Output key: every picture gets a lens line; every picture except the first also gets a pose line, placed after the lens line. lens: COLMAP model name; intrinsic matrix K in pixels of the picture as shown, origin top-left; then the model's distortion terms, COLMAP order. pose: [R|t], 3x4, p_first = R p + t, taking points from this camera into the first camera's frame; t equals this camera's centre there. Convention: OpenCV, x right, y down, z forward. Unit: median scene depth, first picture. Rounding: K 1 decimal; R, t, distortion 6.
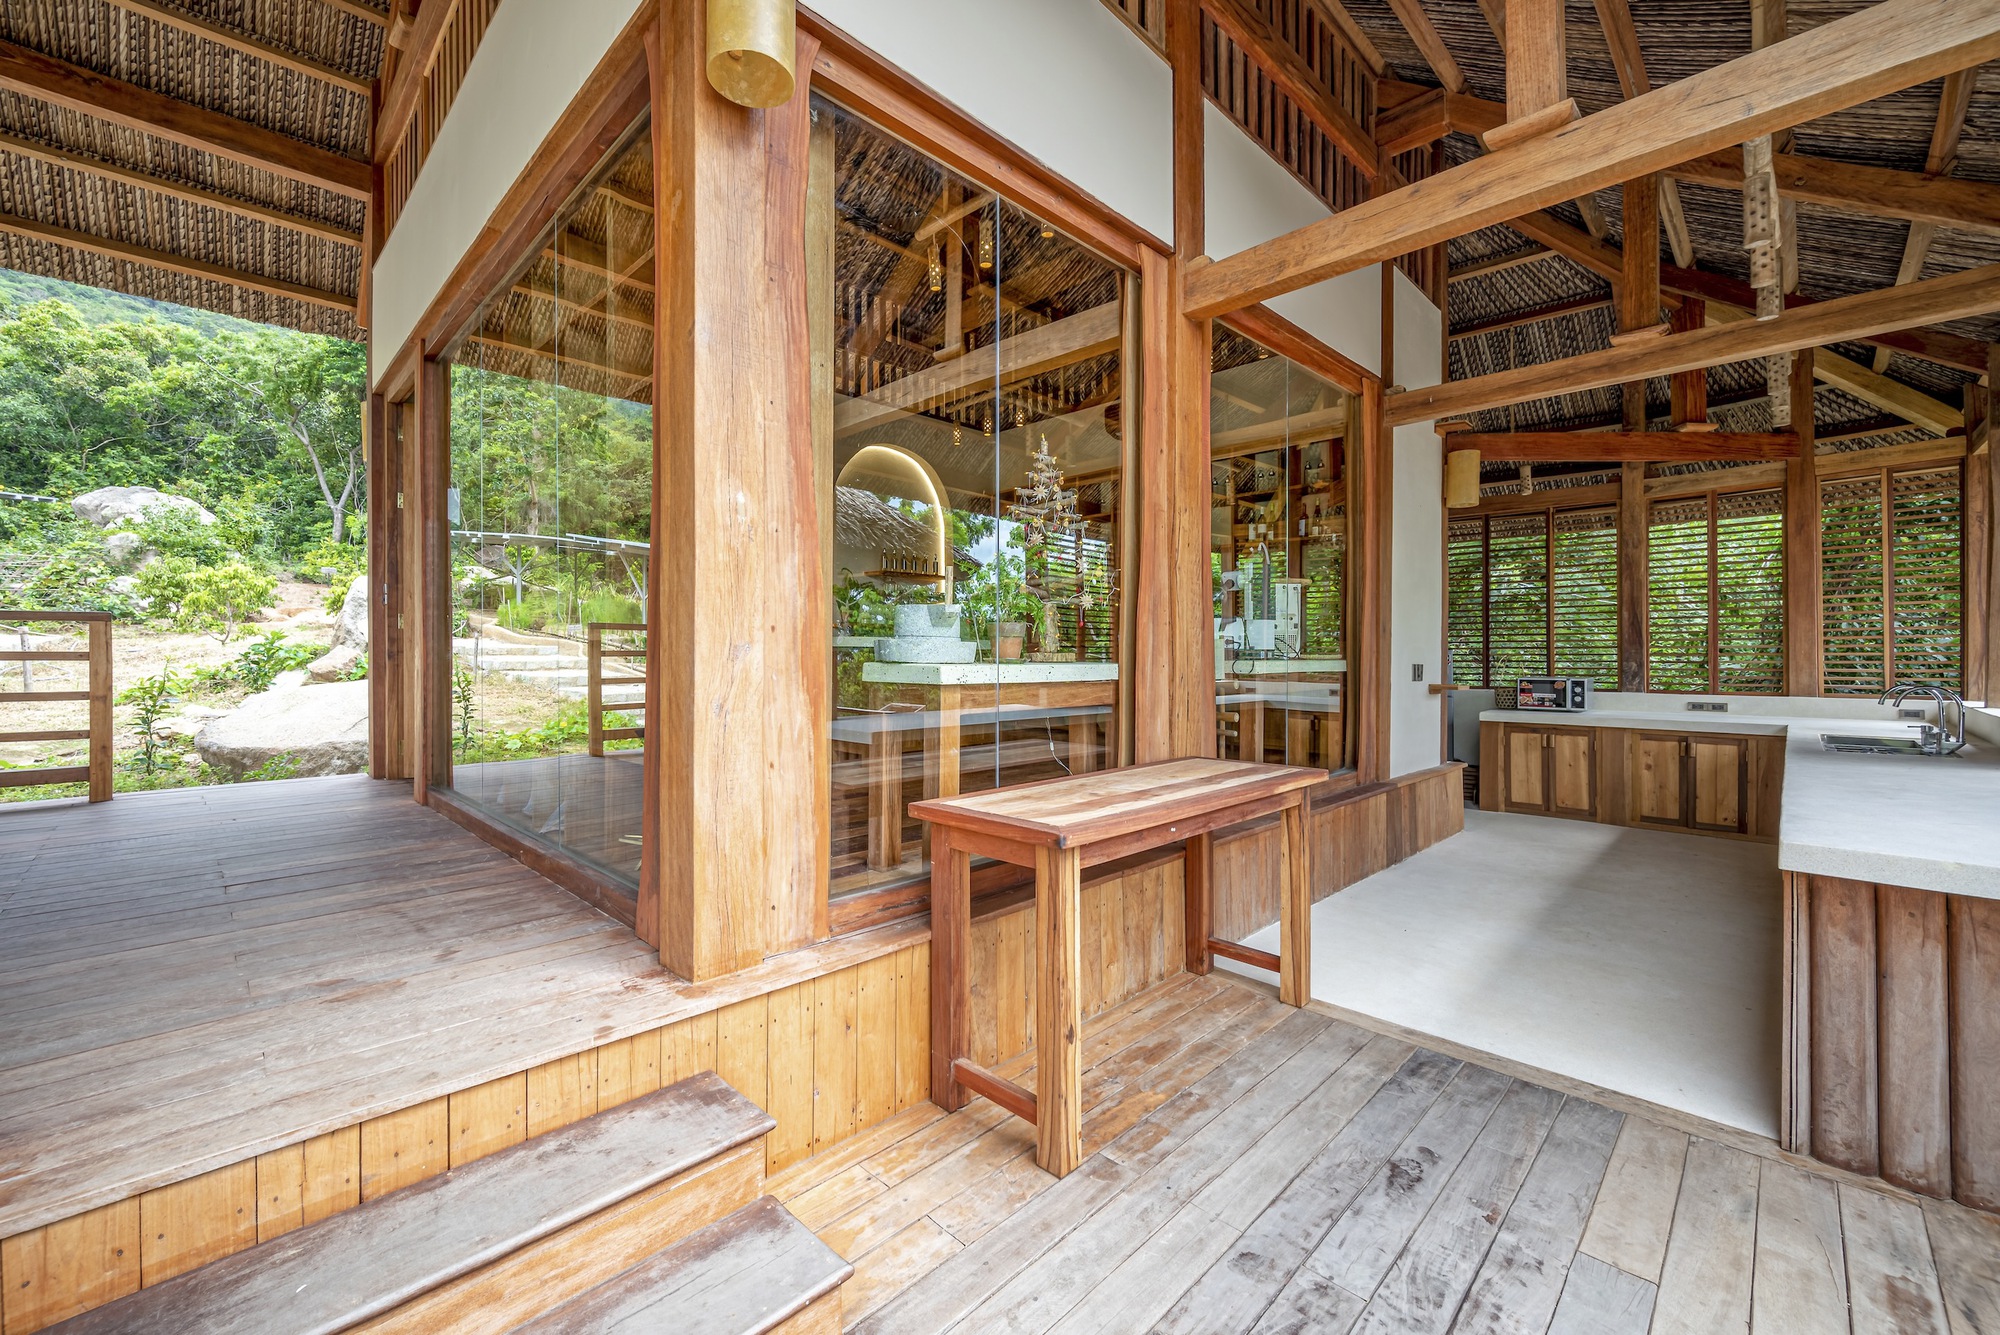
lens RADIAL K [[799.6, 0, 991.8], [0, 799.6, 655.5], [0, 0, 1]] dist [-0.003153, -0.000631]
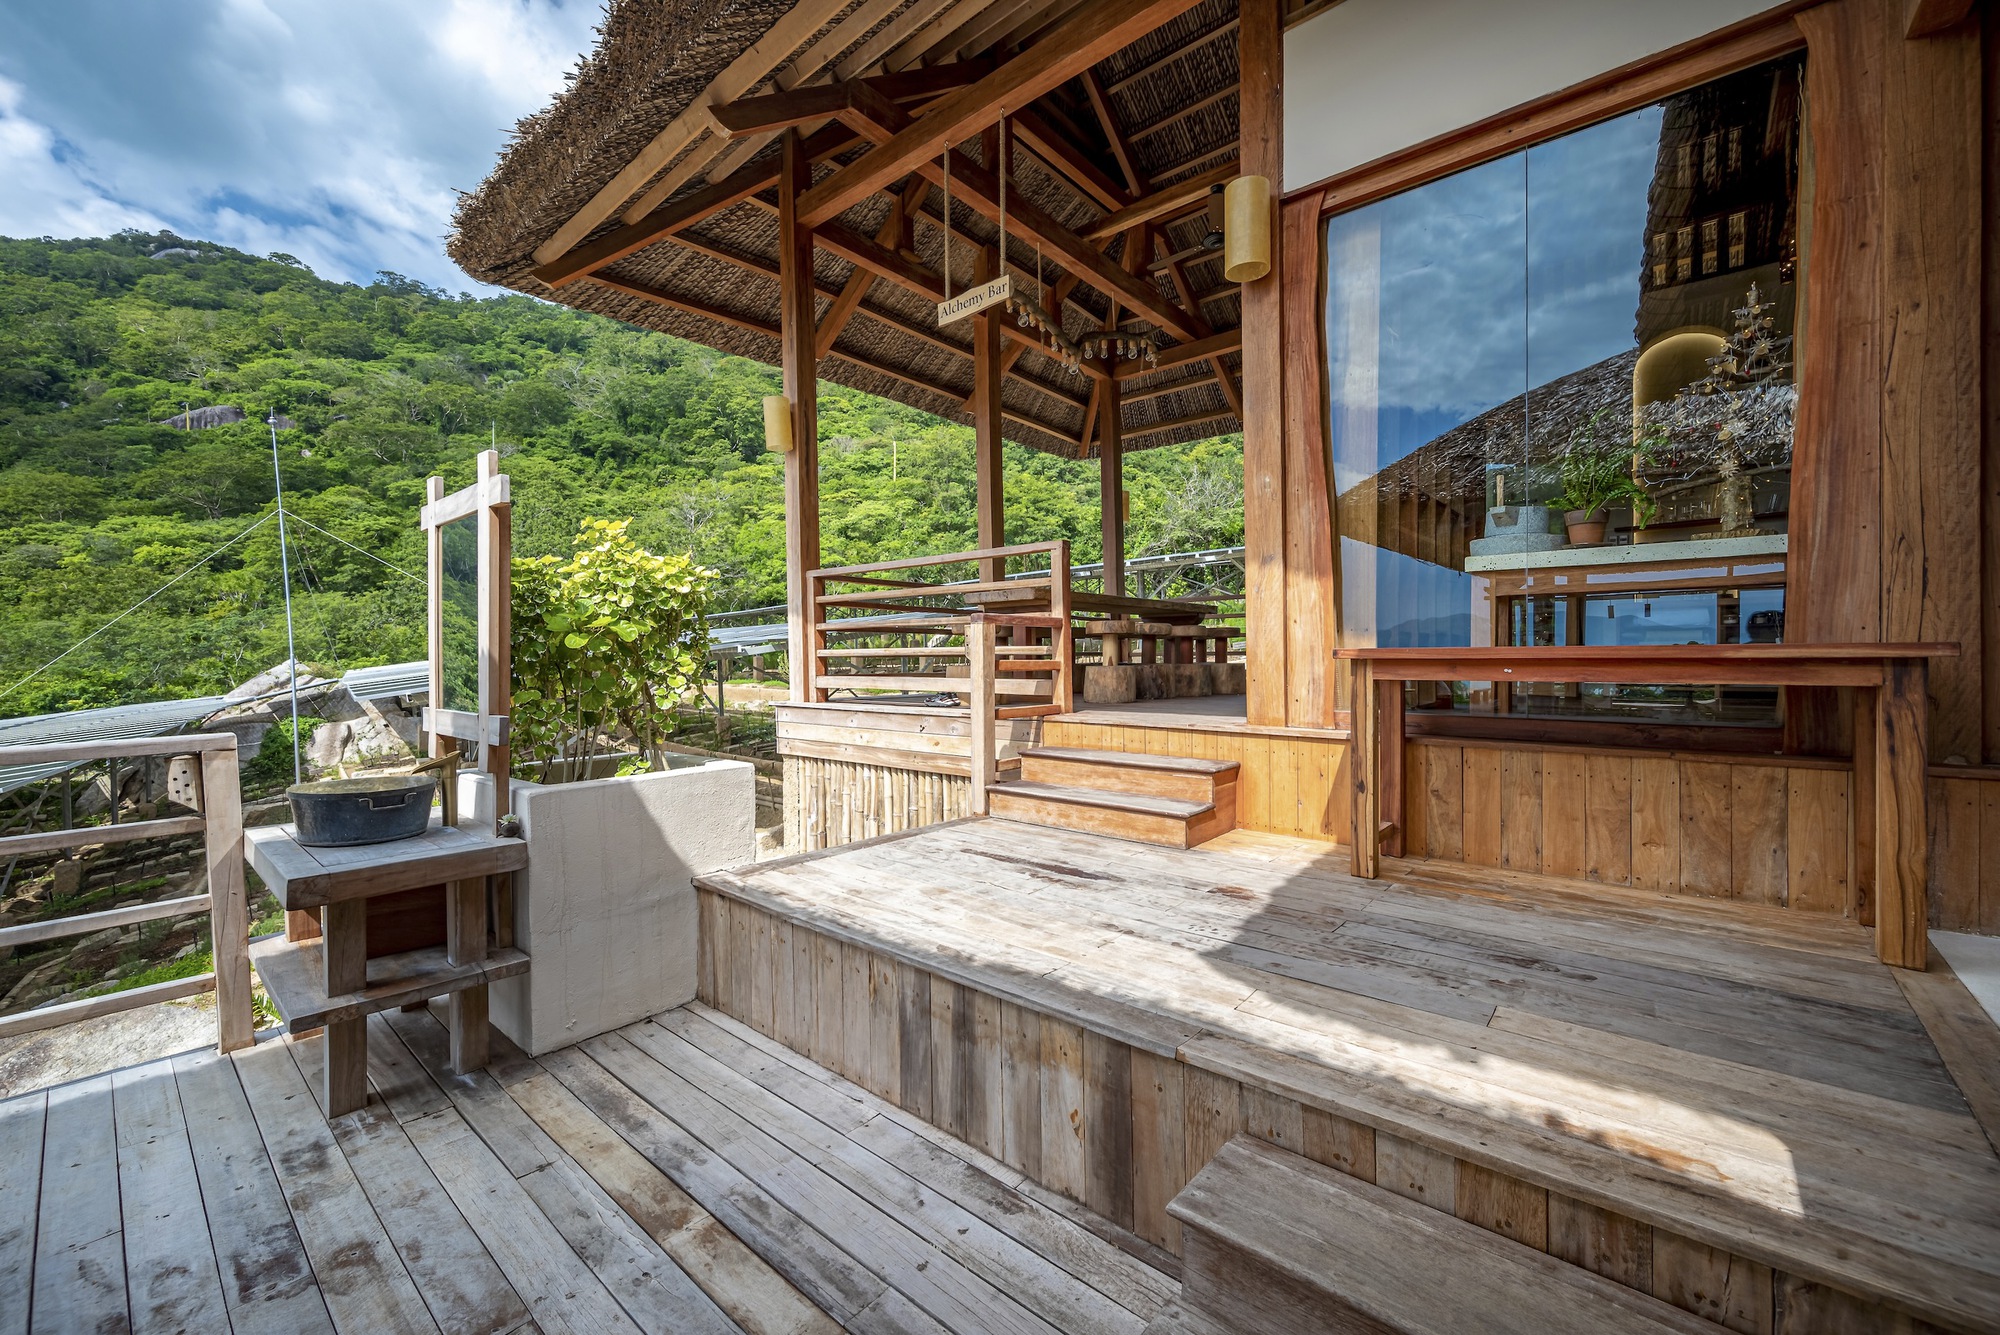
lens RADIAL K [[799.6, 0, 998.0], [0, 799.6, 667.0], [0, 0, 1]] dist [-0.003153, -0.000631]
pose [[0.076098, 0.006770, -0.997077, 0.169303], [0.006771, 0.999950, 0.007307, 0.025788], [0.997077, -0.007308, 0.076048, 0.022566]]
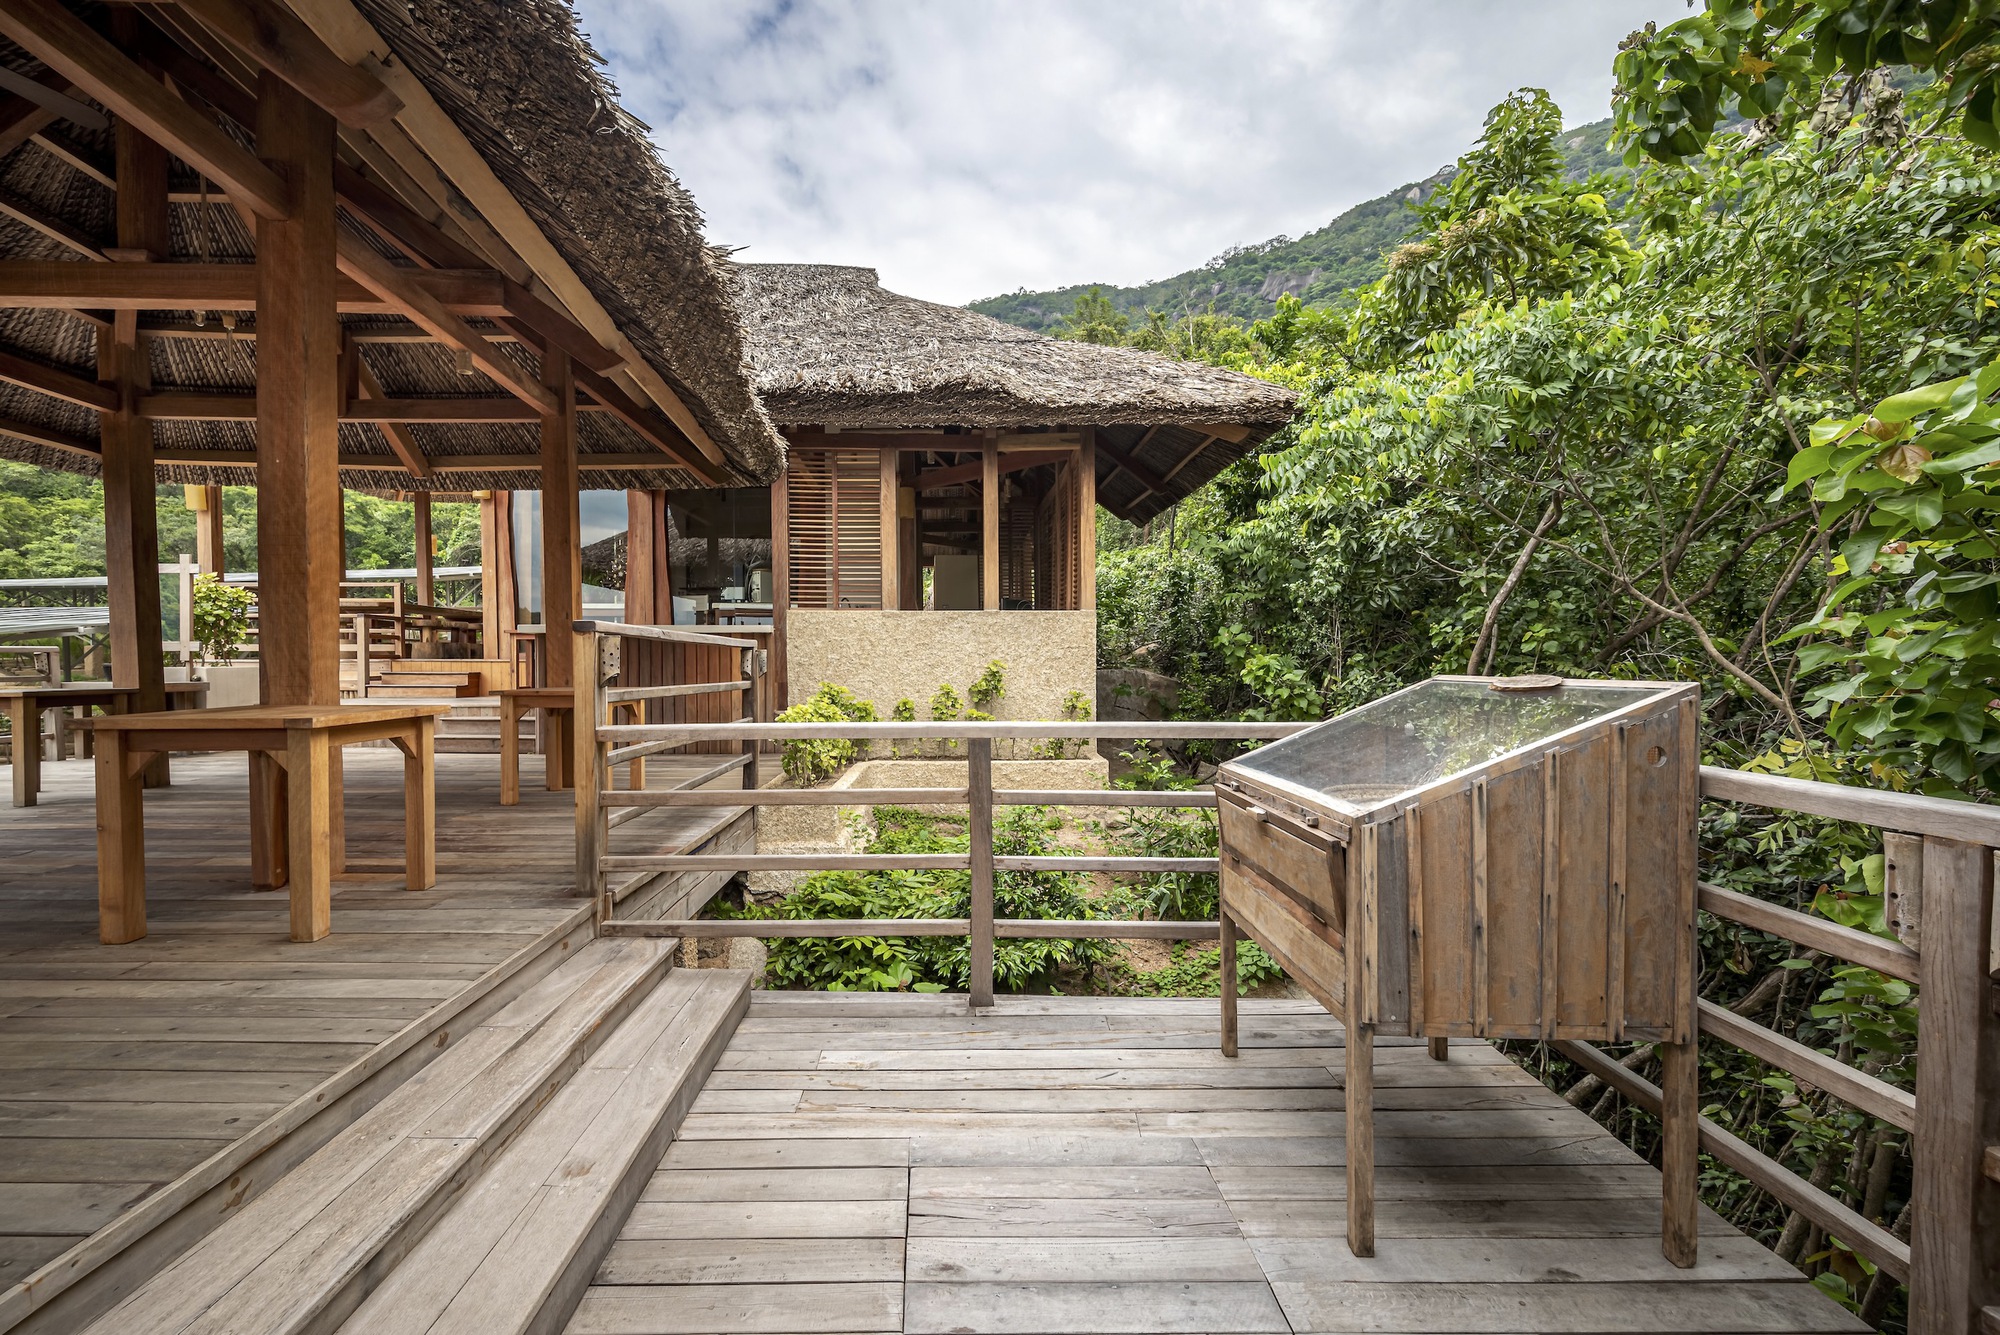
lens RADIAL K [[827.3, 0, 965.0], [0, 827.3, 684.7], [0, 0, 1]] dist [-0.003255, -0.000384]
pose [[0.712664, 0.013211, -0.701381, 0.644387], [0.005115, 0.999698, 0.024027, 0.049652], [0.701487, -0.020711, 0.712382, -0.081617]]
